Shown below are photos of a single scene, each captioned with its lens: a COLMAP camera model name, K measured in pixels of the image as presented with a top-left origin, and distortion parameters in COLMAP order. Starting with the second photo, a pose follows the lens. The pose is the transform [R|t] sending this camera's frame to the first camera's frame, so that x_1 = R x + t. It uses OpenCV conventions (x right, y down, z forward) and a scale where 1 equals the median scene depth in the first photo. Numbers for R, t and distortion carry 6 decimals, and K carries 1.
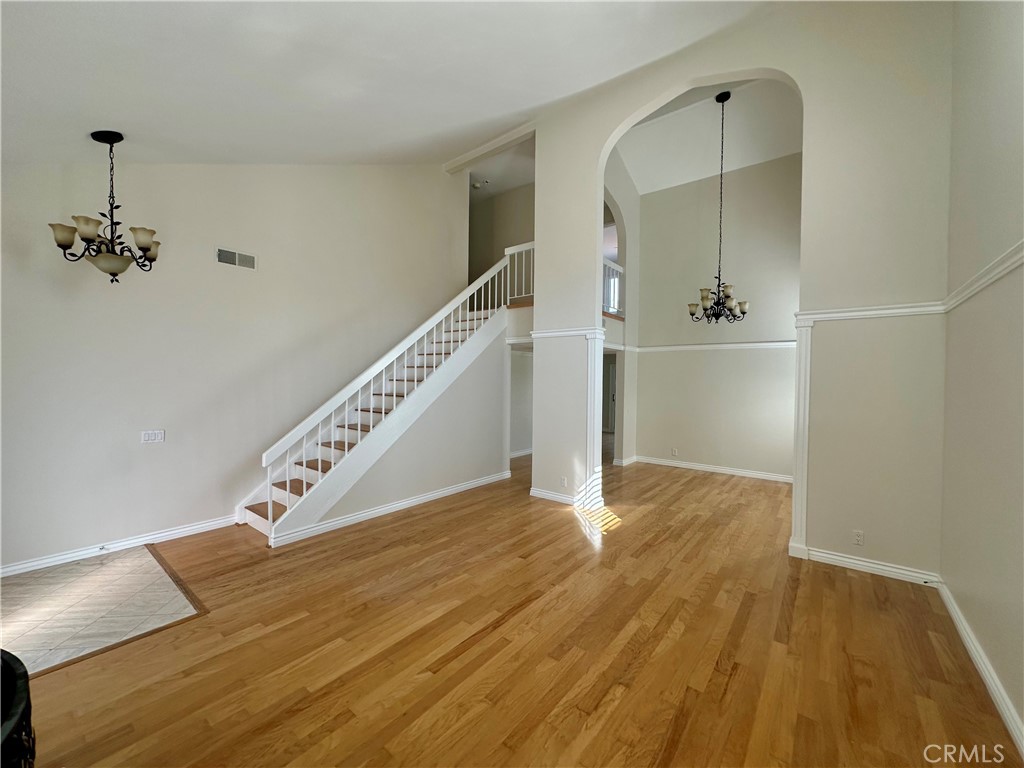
lens RADIAL K [[407.7, 0, 512.0], [0, 407.7, 384.0], [0, 0, 1]] dist [-0.001881, 0.000223]
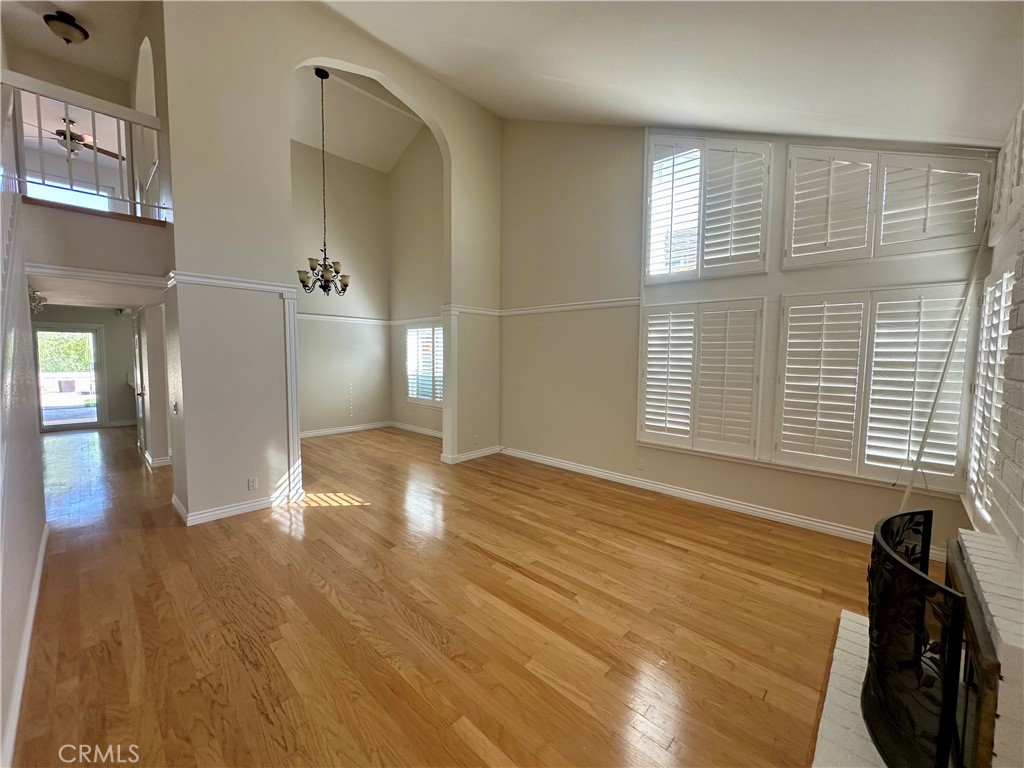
lens RADIAL K [[407.7, 0, 512.0], [0, 407.7, 384.0], [0, 0, 1]] dist [-0.001881, 0.000223]
pose [[0.094187, -0.087505, 0.991701, -0.831346], [0.005650, 0.996161, 0.087362, -0.012966], [-0.995539, -0.002625, 0.094320, 0.662108]]
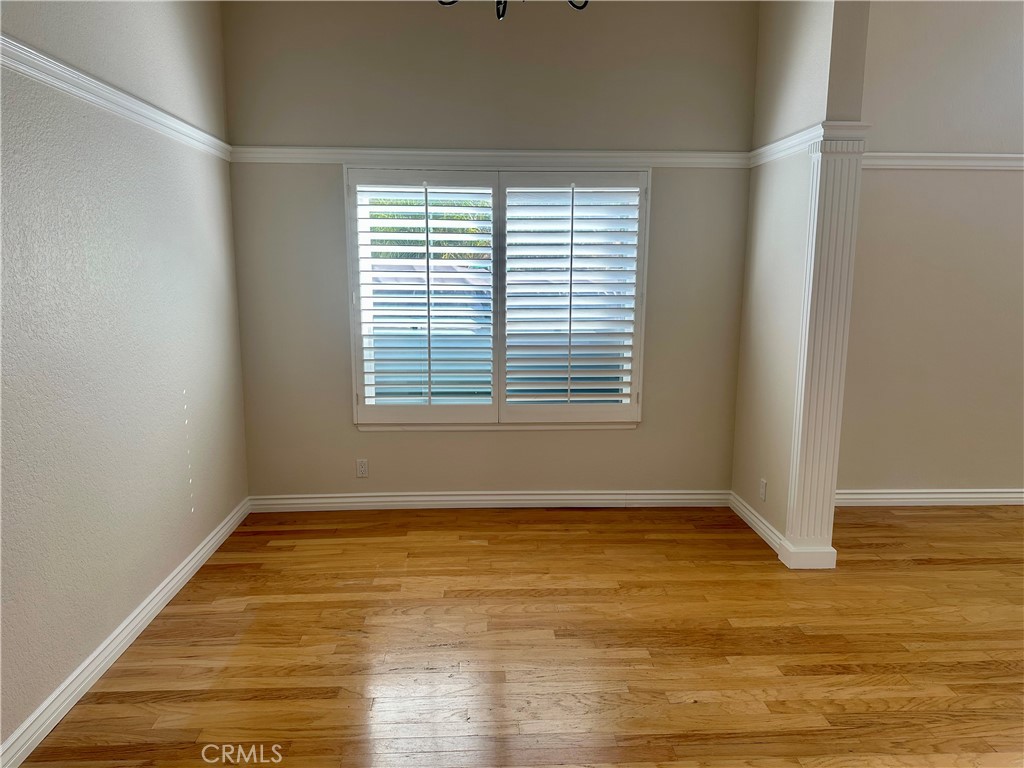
lens RADIAL K [[720.9, 0, 514.6], [0, 720.9, 381.7], [0, 0, 1]] dist [0.144882, -0.171777]
pose [[-0.658058, -0.139983, 0.739841, 0.262442], [-0.003243, 0.983085, 0.183121, -0.022827], [-0.752961, 0.118105, -0.647381, 2.075842]]
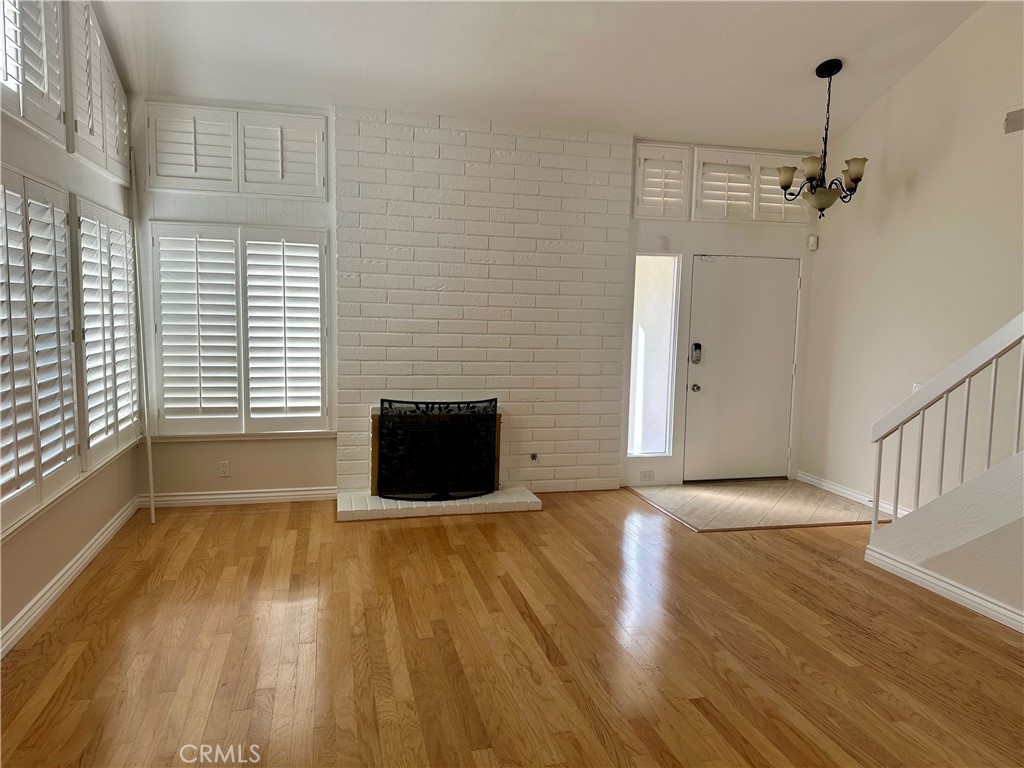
lens RADIAL K [[716.1, 0, 512.0], [0, 716.1, 384.0], [0, 0, 1]] dist [0.099657, -0.154505]
pose [[-0.607907, 0.054608, -0.792128, 0.785535], [-0.040973, 0.994146, 0.099979, 0.004684], [0.792950, 0.093234, -0.602111, 1.312146]]
